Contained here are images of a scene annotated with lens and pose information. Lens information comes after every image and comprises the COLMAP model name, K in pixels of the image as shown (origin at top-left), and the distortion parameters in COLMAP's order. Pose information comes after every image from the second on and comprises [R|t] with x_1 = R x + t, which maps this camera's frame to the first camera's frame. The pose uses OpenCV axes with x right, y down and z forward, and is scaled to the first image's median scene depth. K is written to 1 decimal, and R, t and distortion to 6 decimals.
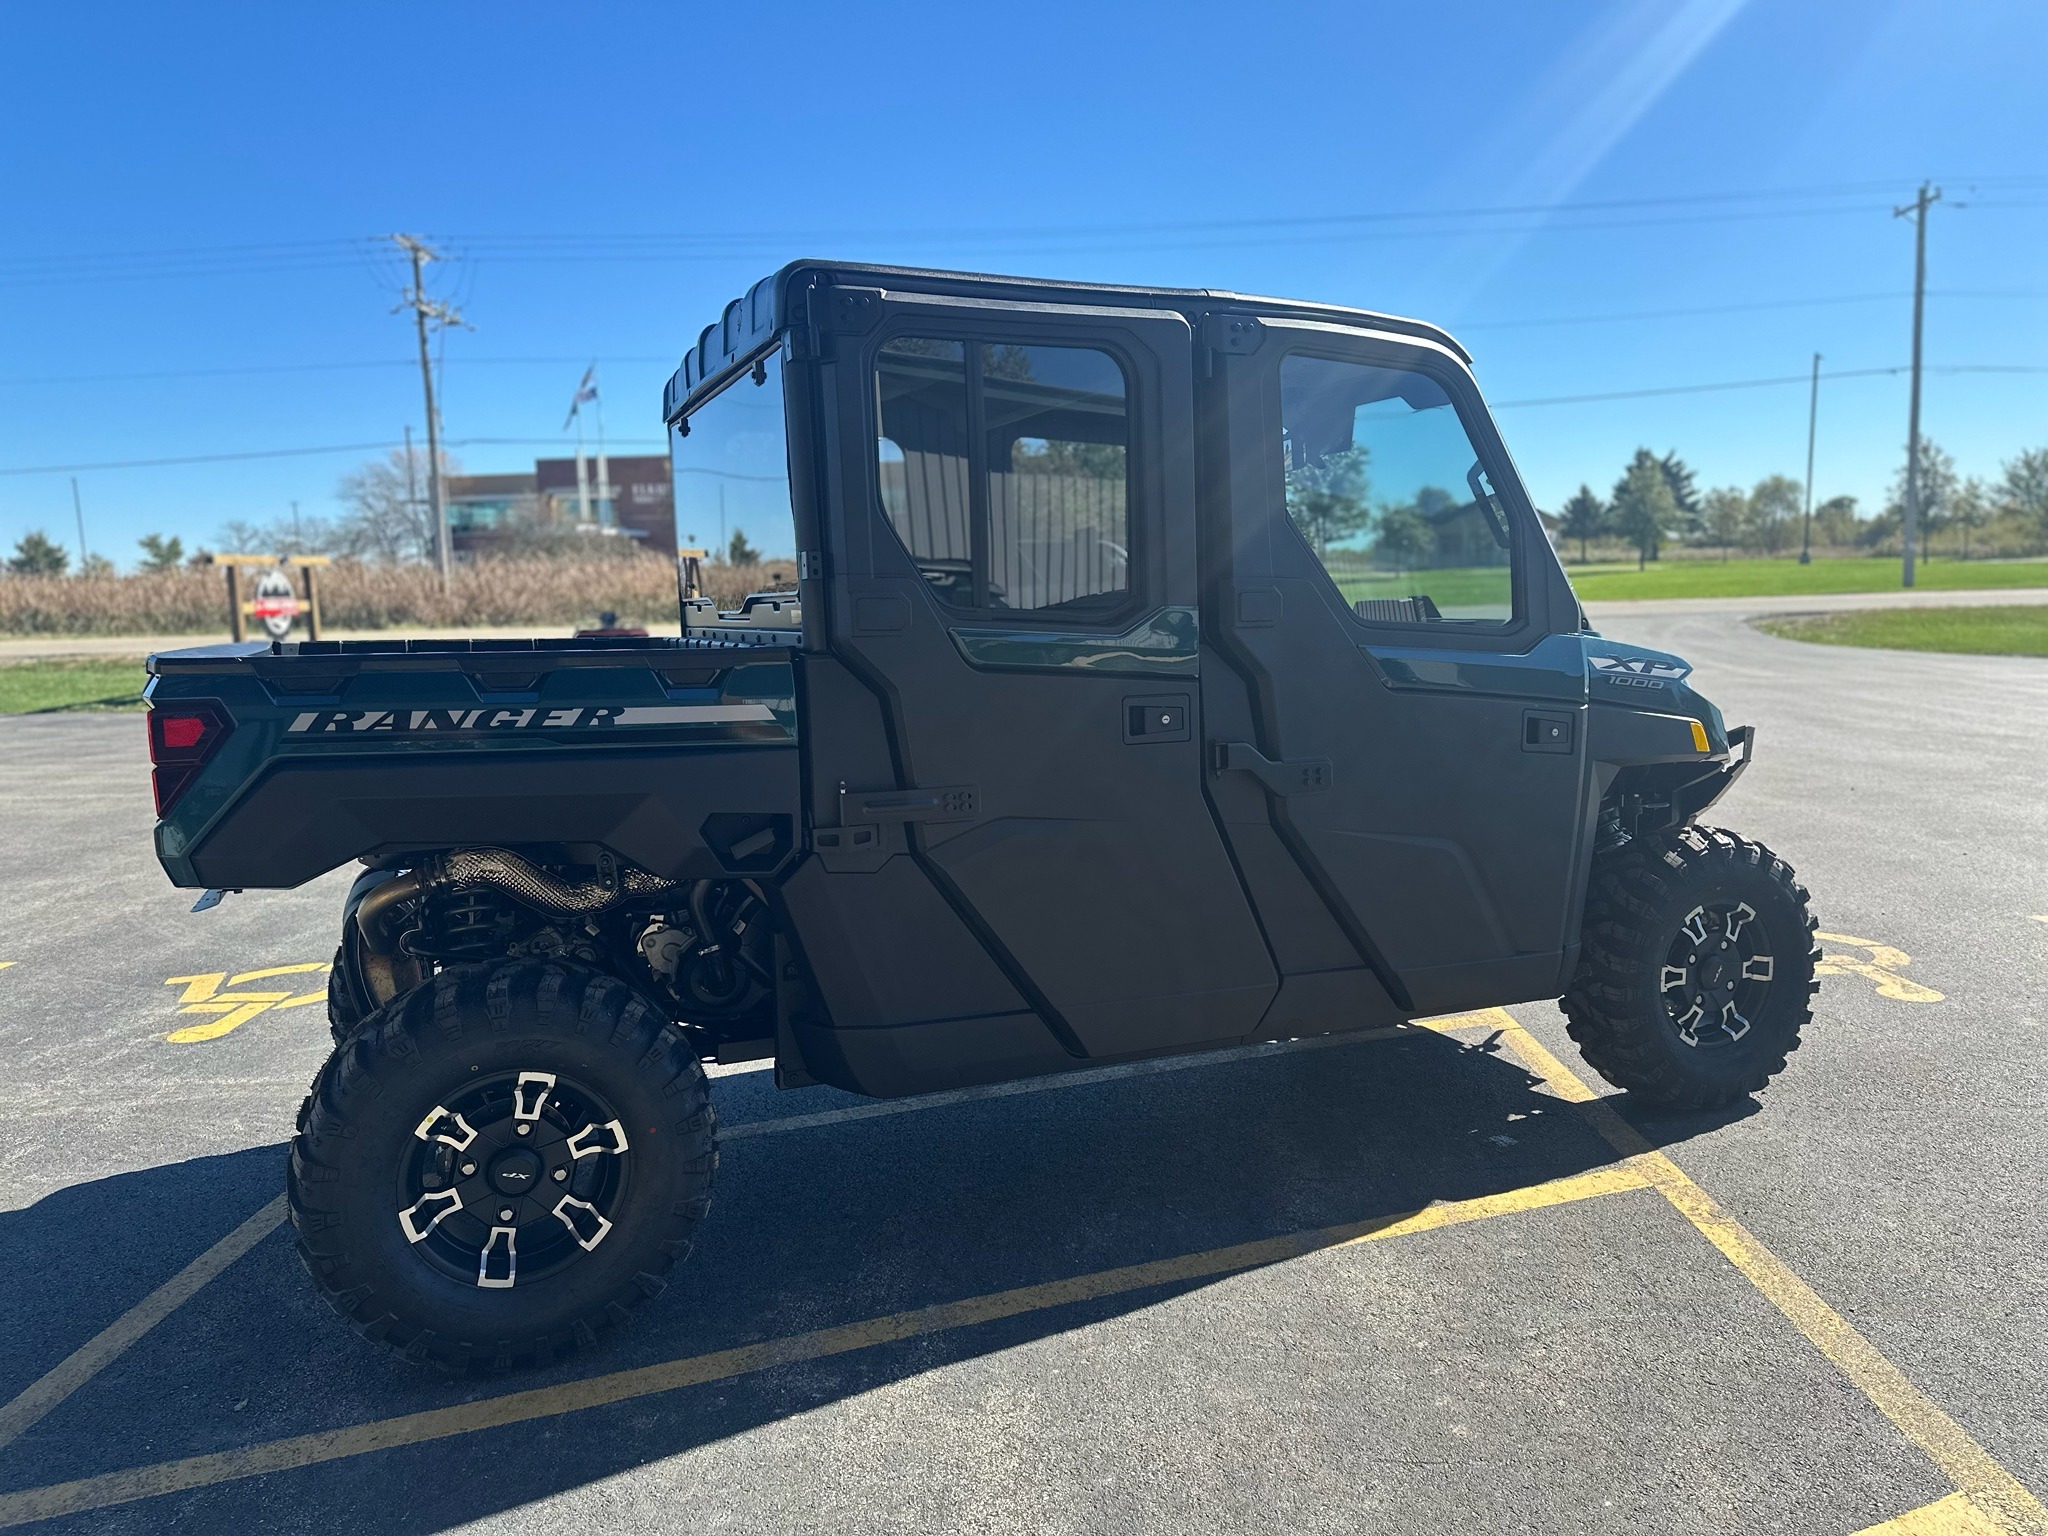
lens RADIAL K [[1439.3, 0, 1031.8], [0, 1439.3, 785.0], [0, 0, 1]] dist [0.023258, -0.034743]
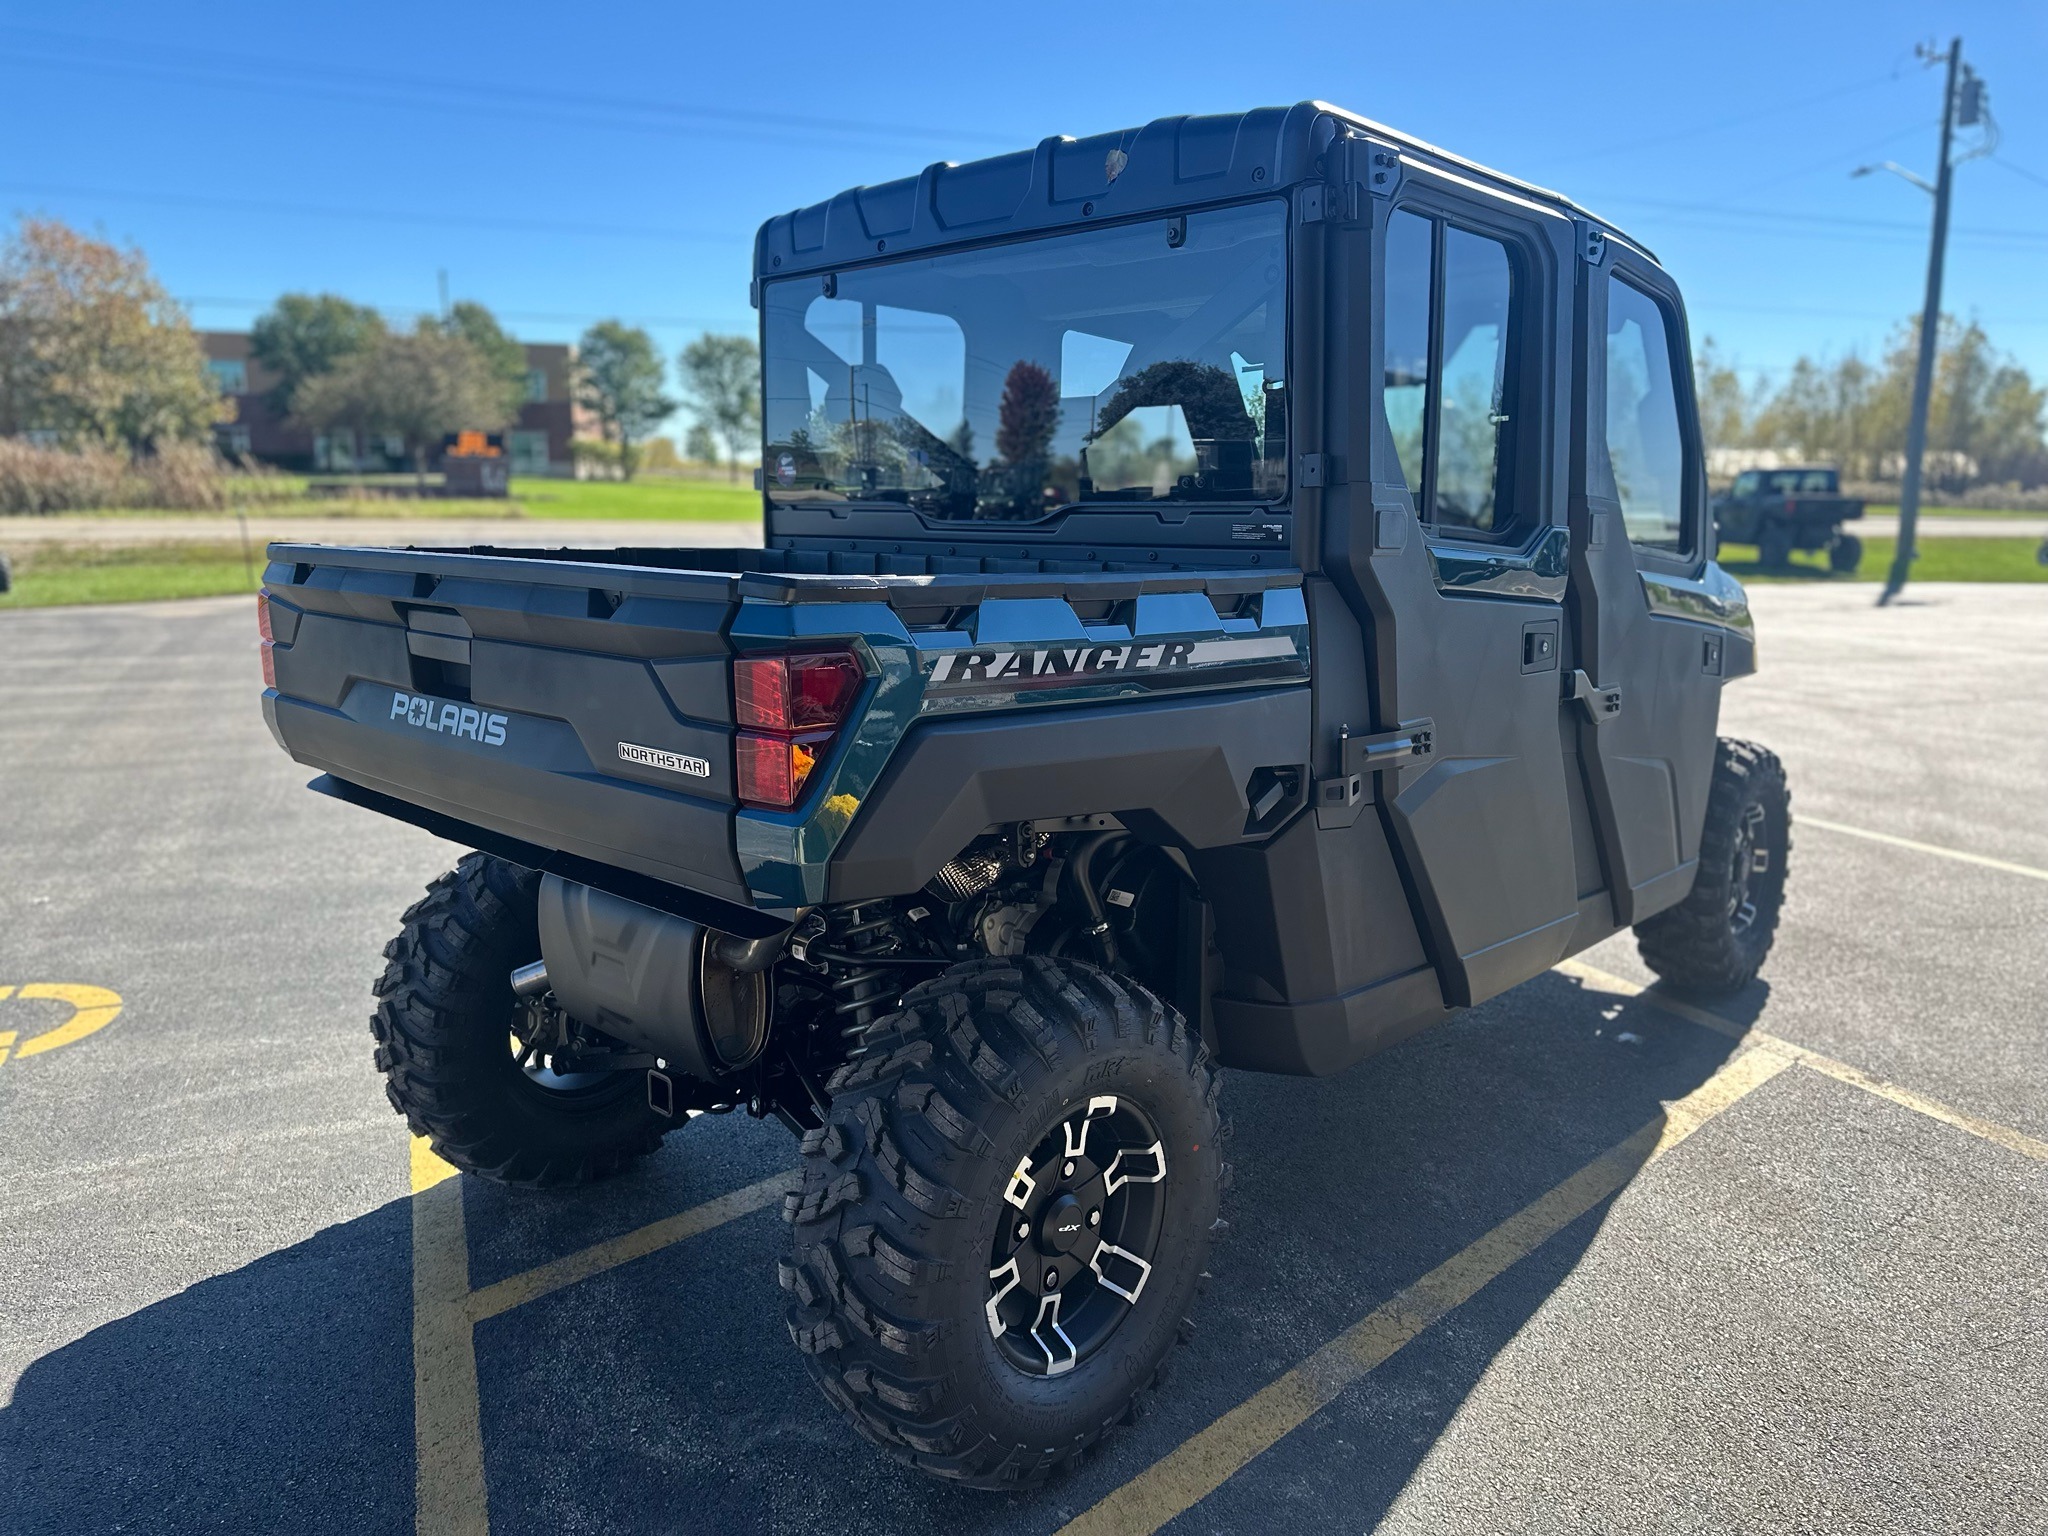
lens RADIAL K [[1439.3, 0, 1022.4], [0, 1439.3, 752.6], [0, 0, 1]] dist [0.023258, -0.034743]
pose [[0.919570, -0.042056, 0.390670, -0.676253], [0.028907, 0.998802, 0.039479, -0.025610], [-0.391862, -0.025011, 0.919684, 0.277101]]
